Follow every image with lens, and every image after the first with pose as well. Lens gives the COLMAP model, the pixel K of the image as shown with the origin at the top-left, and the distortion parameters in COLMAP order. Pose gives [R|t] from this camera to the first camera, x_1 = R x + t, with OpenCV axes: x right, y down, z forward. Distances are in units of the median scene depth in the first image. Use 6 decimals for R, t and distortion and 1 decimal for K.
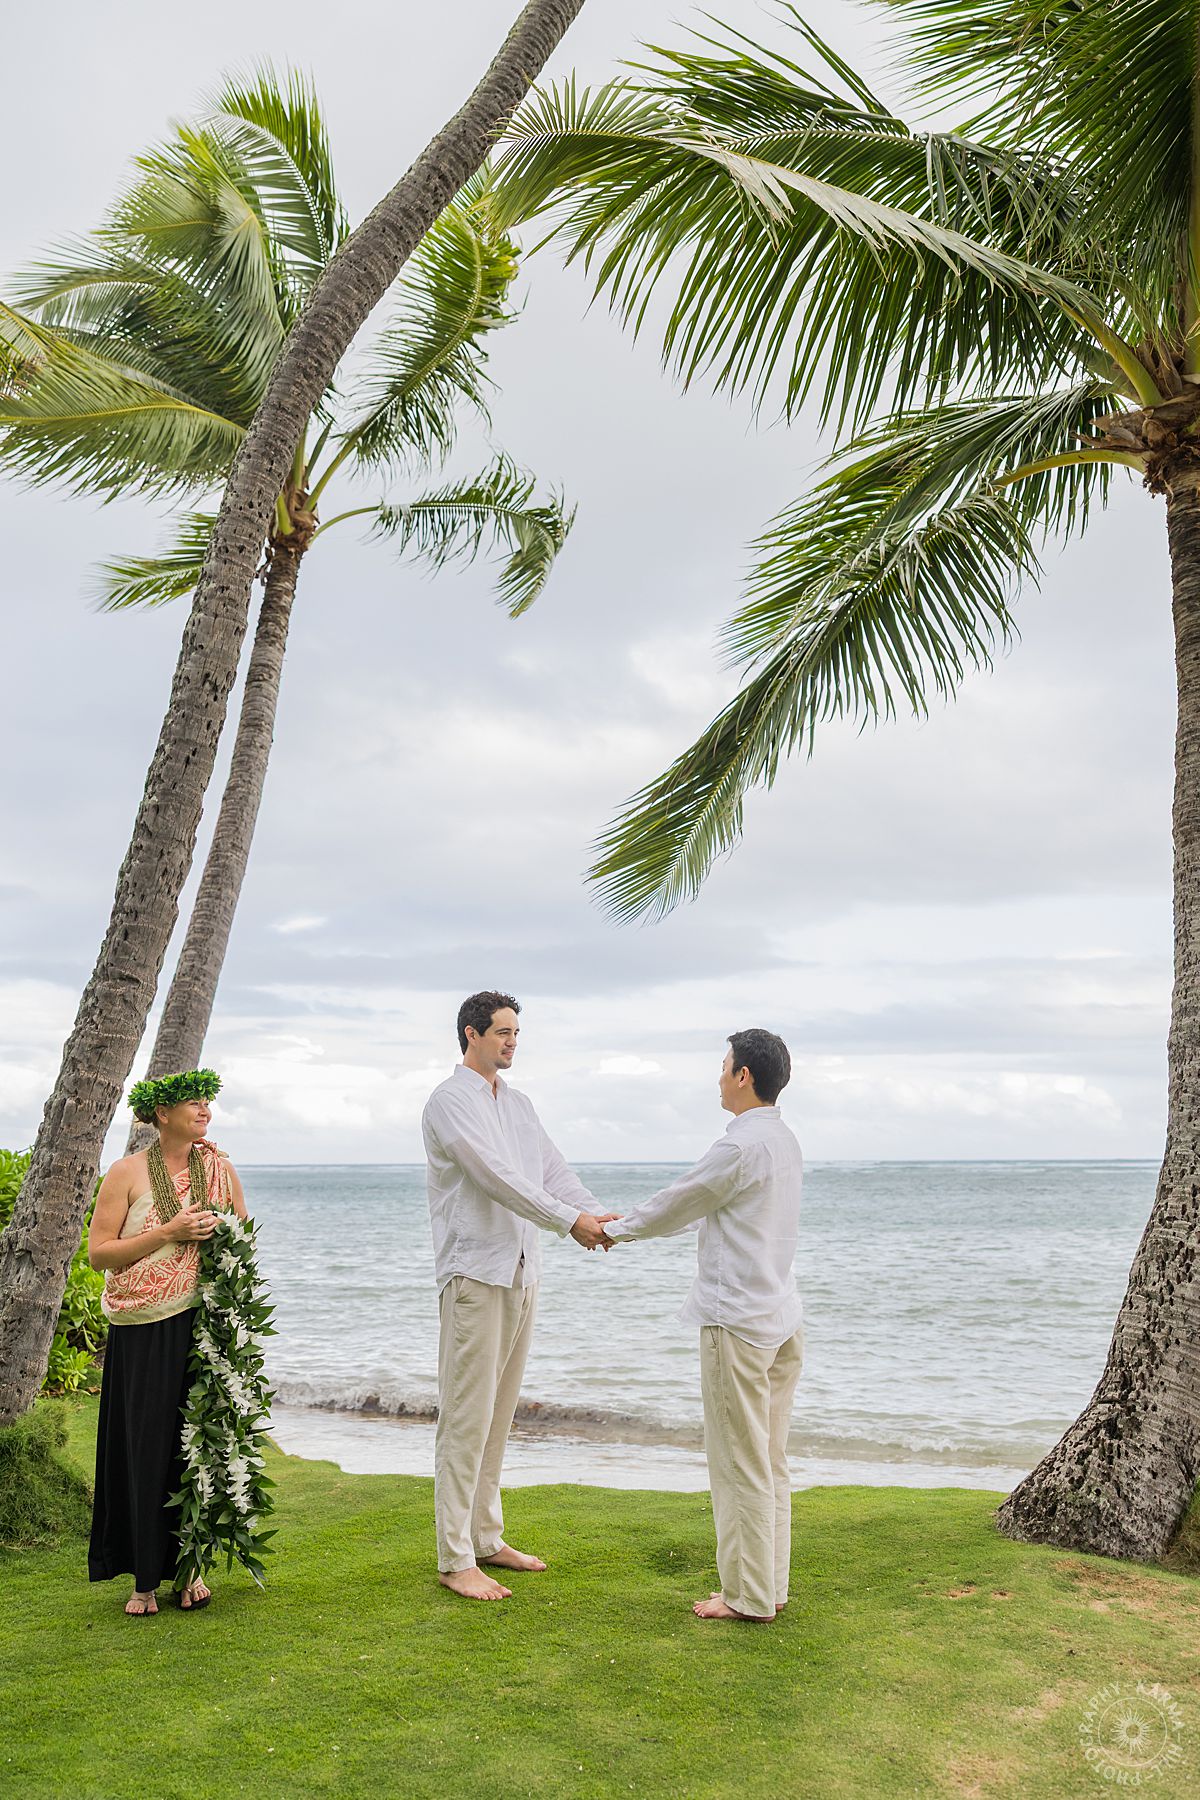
lens RADIAL K [[1567.7, 0, 600.0], [0, 1567.7, 900.0], [0, 0, 1]] dist [0.000123, -0.001293]
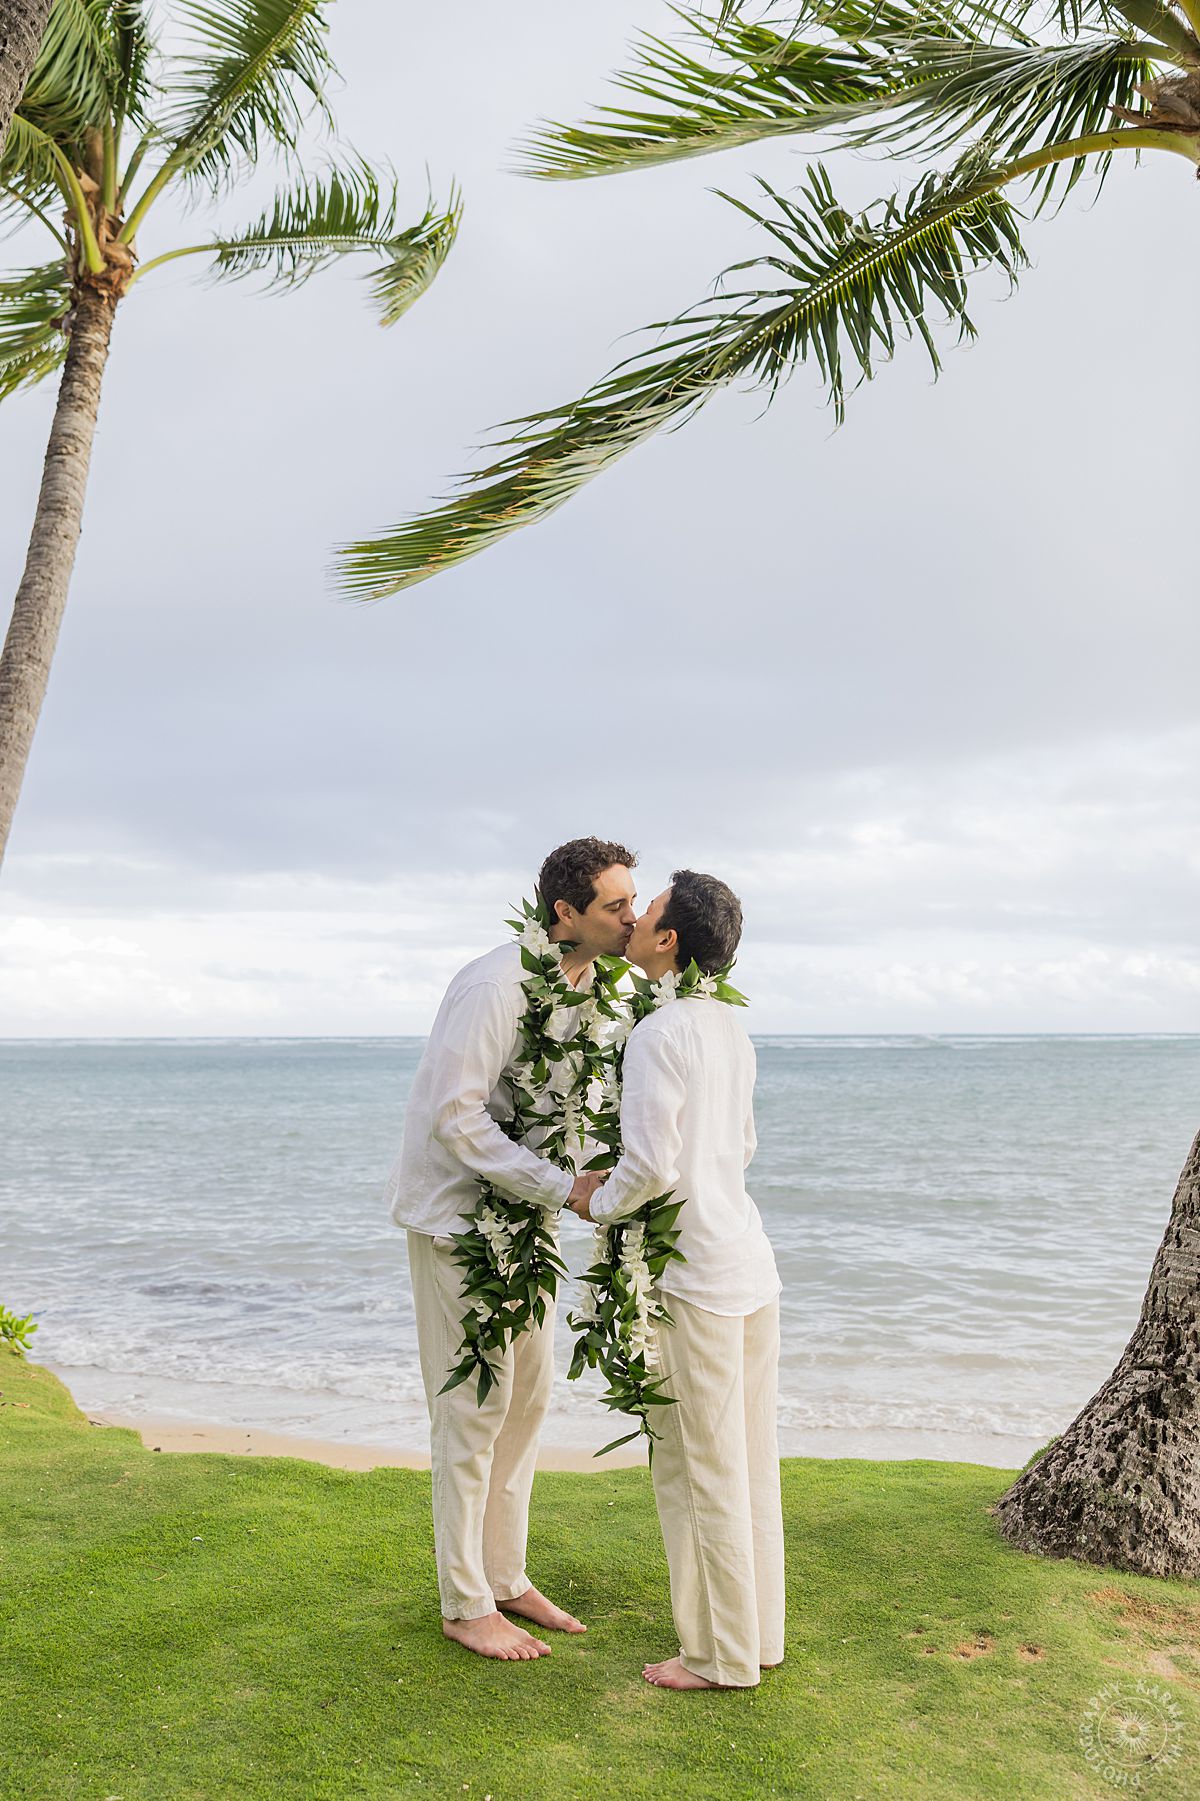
lens RADIAL K [[1628.4, 0, 622.1], [0, 1628.4, 937.2], [0, 0, 1]] dist [0.004254, -0.007065]
pose [[0.996355, 0.007838, 0.084942, 0.002440], [-0.016704, 0.994418, 0.104186, 0.035907], [-0.083651, -0.105225, 0.990924, 0.267125]]
